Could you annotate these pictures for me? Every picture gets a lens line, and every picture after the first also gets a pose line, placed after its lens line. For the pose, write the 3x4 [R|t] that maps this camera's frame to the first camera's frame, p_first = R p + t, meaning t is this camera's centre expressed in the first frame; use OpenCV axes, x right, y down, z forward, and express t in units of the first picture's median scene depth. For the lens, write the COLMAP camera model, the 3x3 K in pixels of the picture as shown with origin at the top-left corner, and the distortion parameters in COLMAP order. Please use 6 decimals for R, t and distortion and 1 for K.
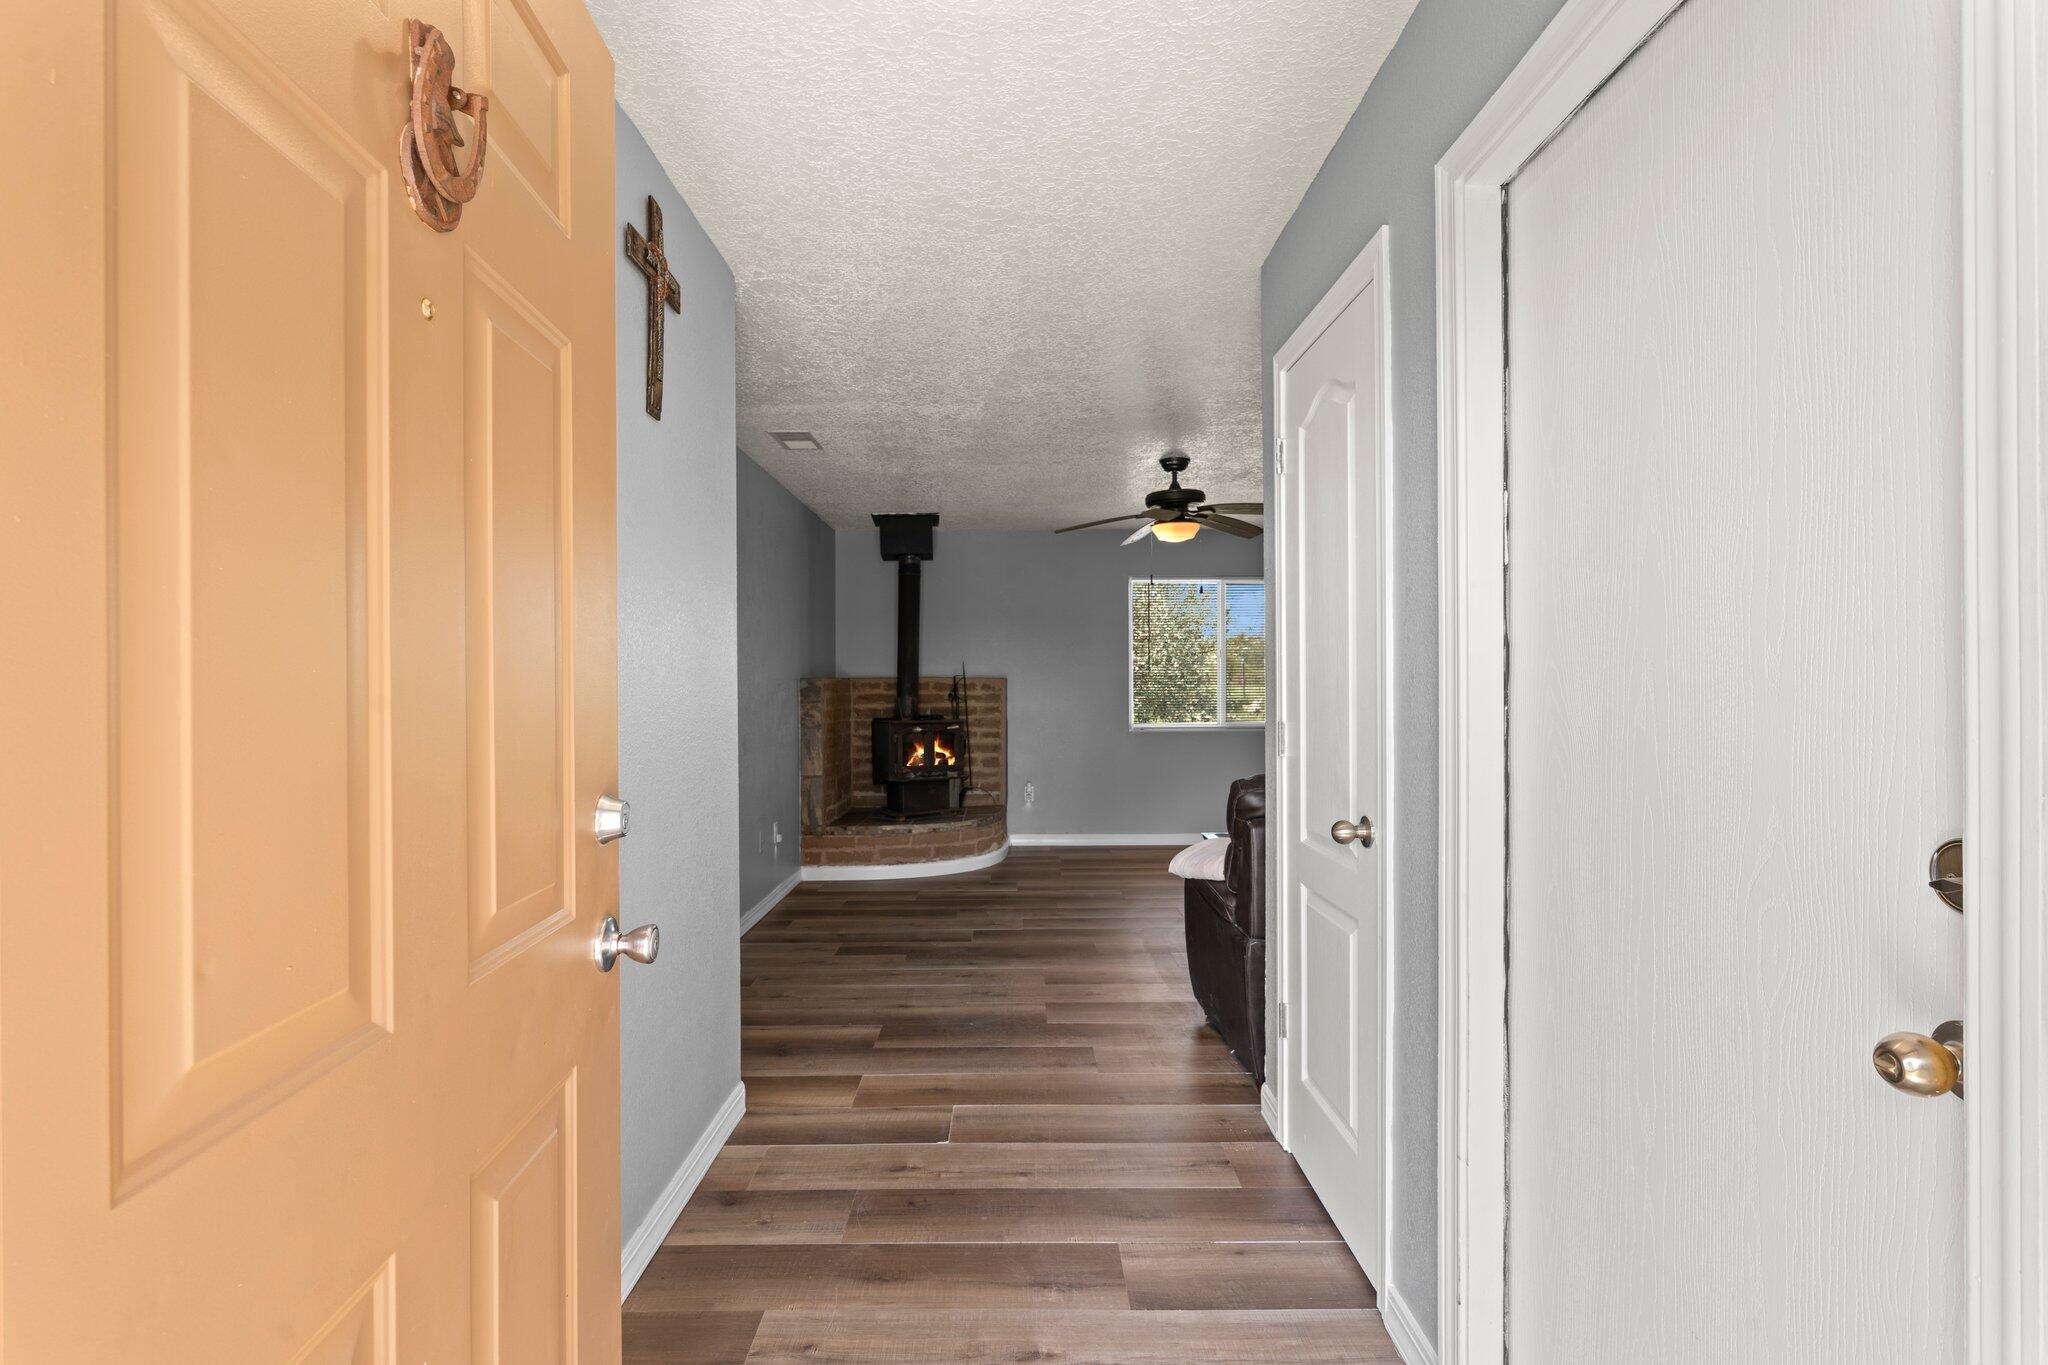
lens RADIAL K [[993.2, 0, 1012.9], [0, 993.2, 694.0], [0, 0, 1]] dist [-0.005438, 0.001869]
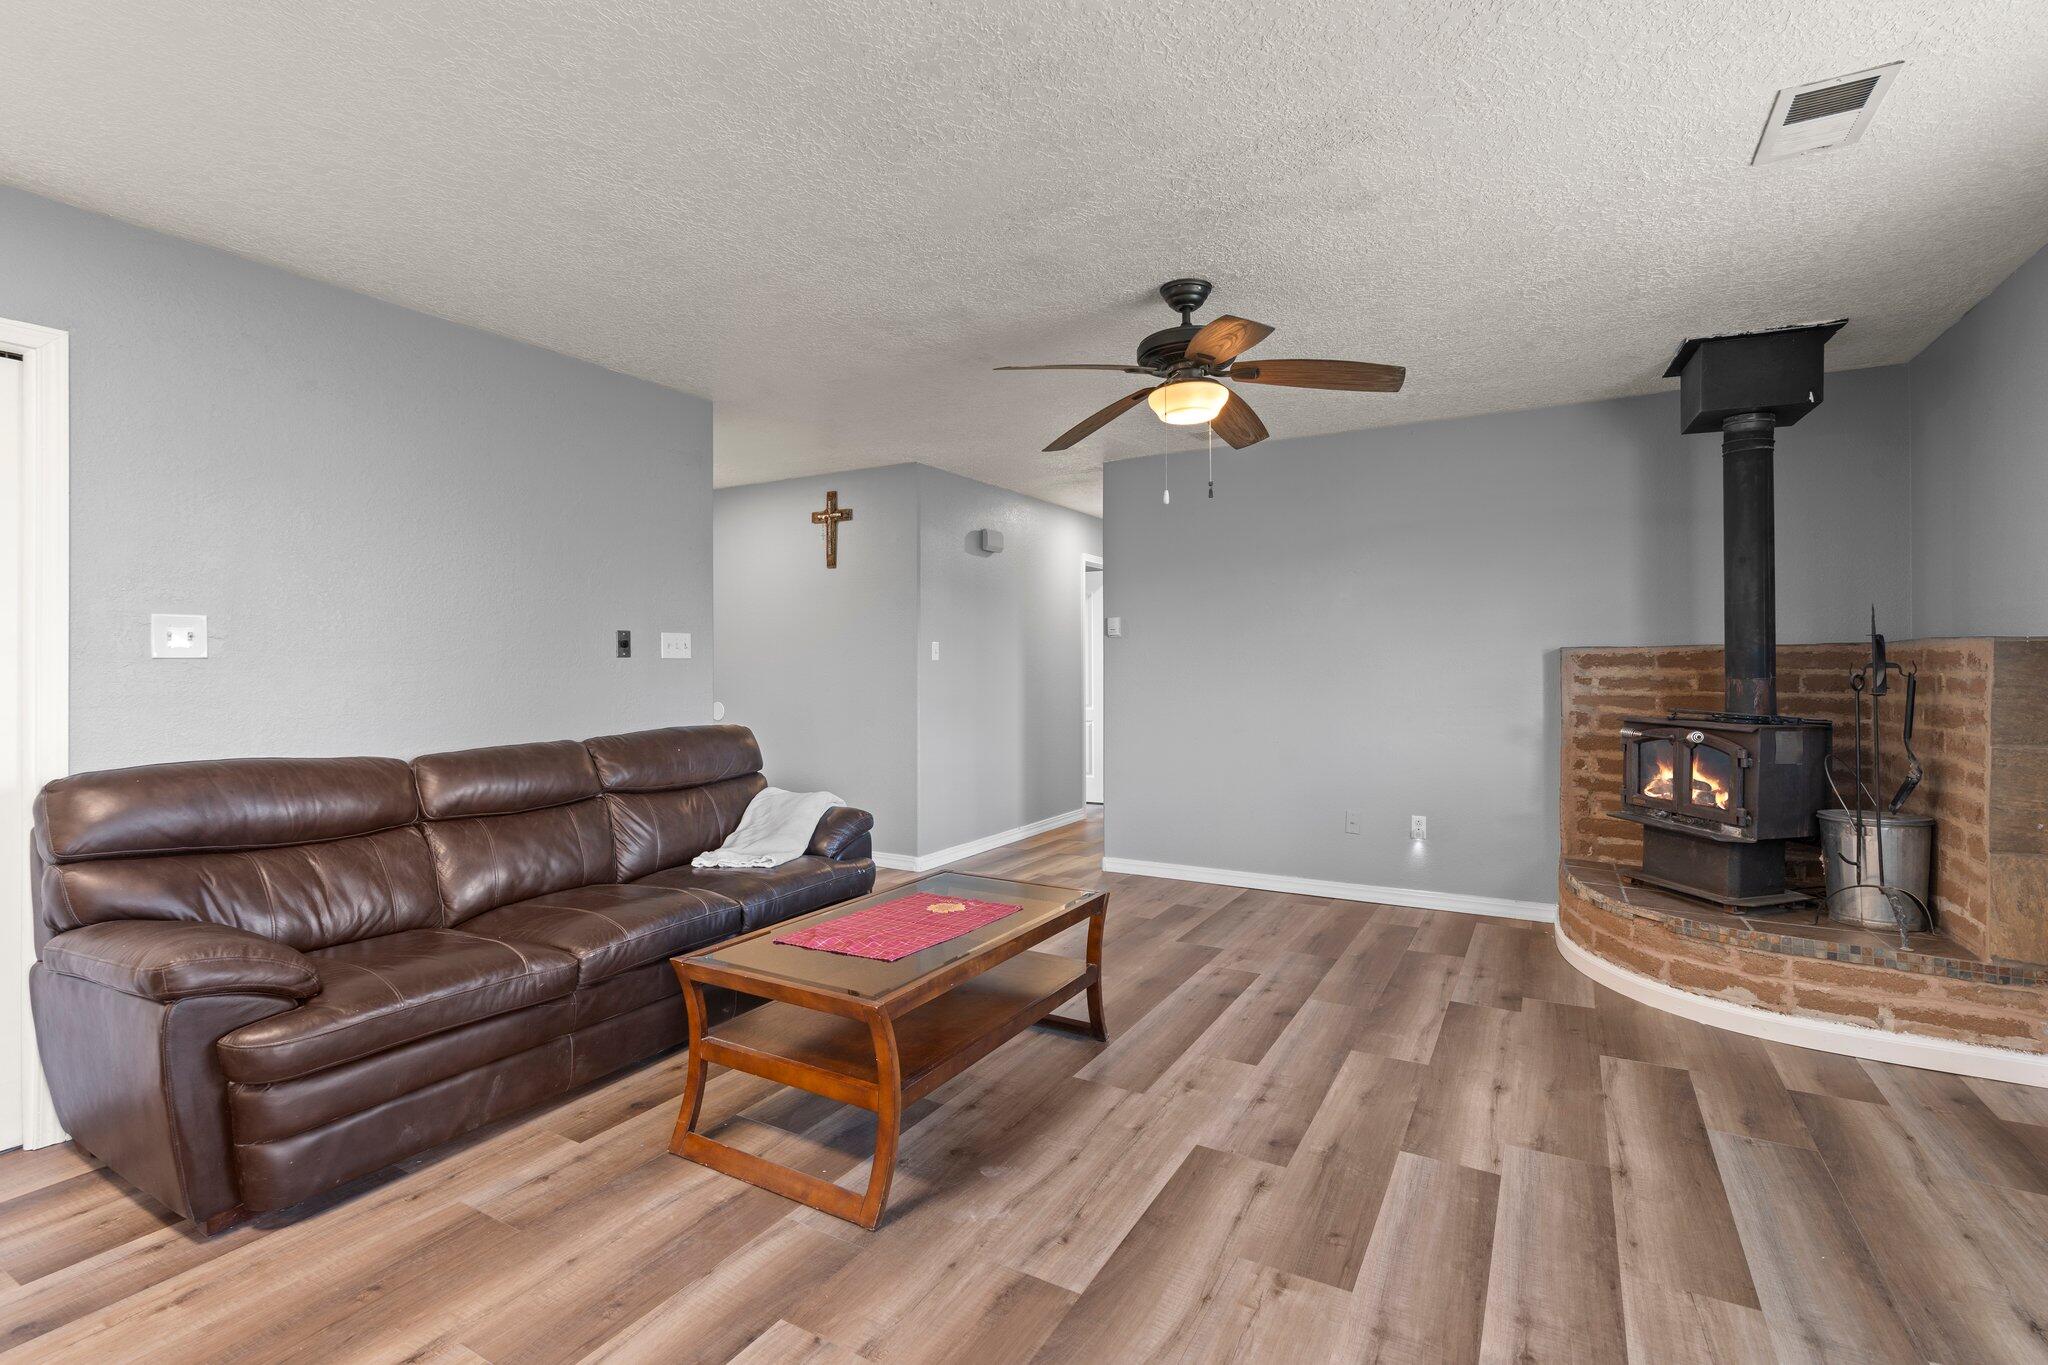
lens RADIAL K [[930.5, 0, 1028.0], [0, 930.5, 668.1], [0, 0, 1]] dist [-0.003243, 0.000343]
pose [[-0.486316, 0.010735, -0.873717, 0.530650], [0.001190, 0.999932, 0.011623, -0.009610], [0.873782, 0.004612, -0.486296, 0.904913]]
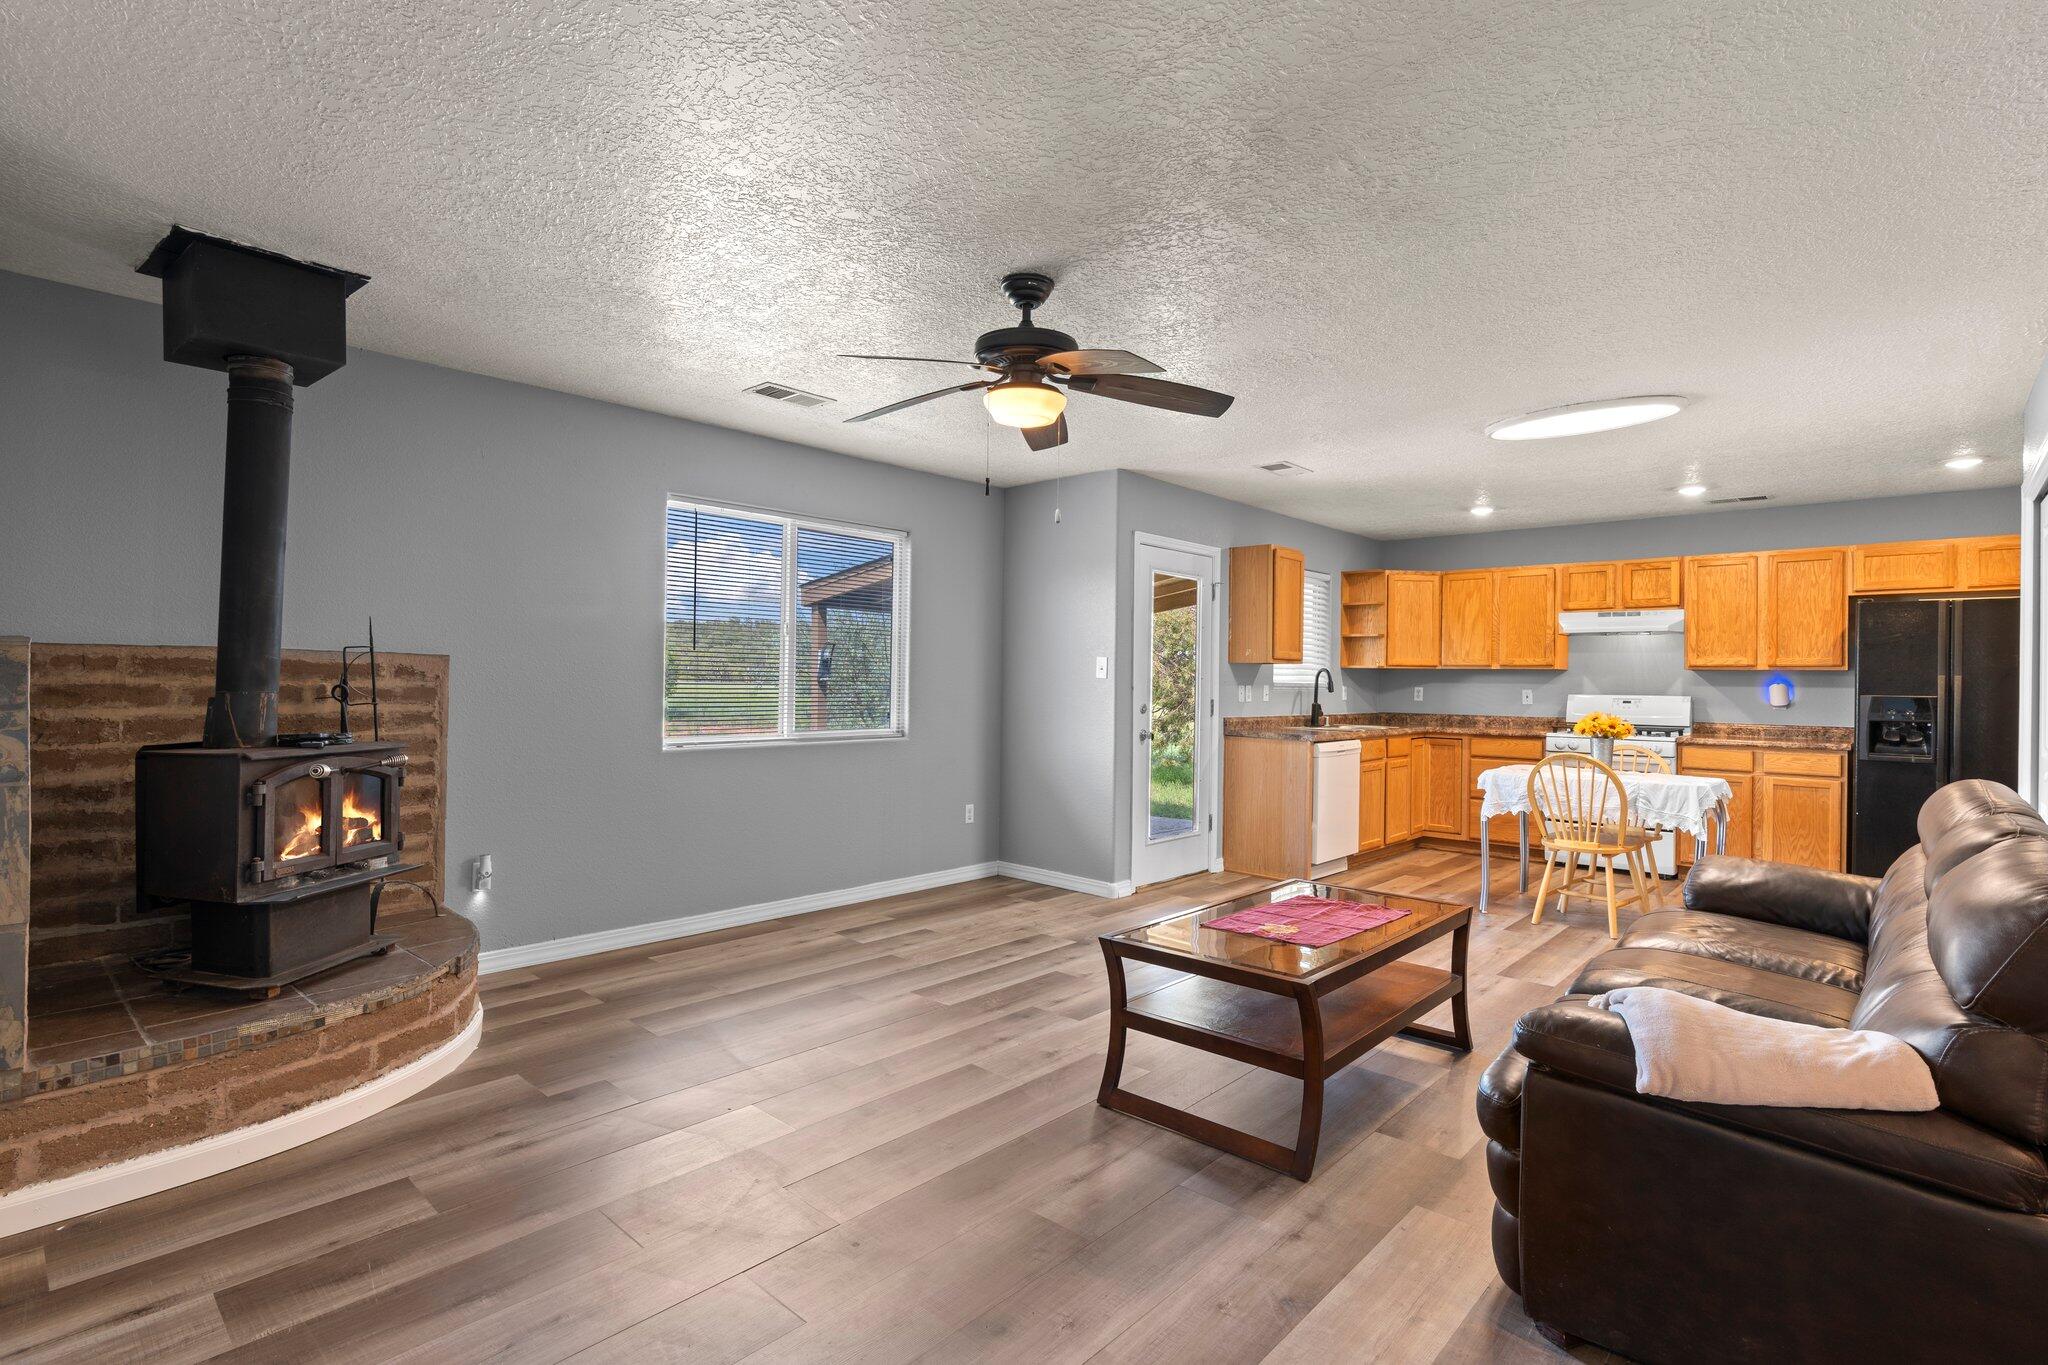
lens RADIAL K [[993.2, 0, 1012.8], [0, 993.2, 677.9], [0, 0, 1]] dist [-0.005438, 0.001869]
pose [[0.680798, 0.015858, 0.732299, -0.194128], [-0.013854, 0.999866, -0.008772, -0.004525], [-0.732340, -0.004173, 0.680926, 0.472040]]
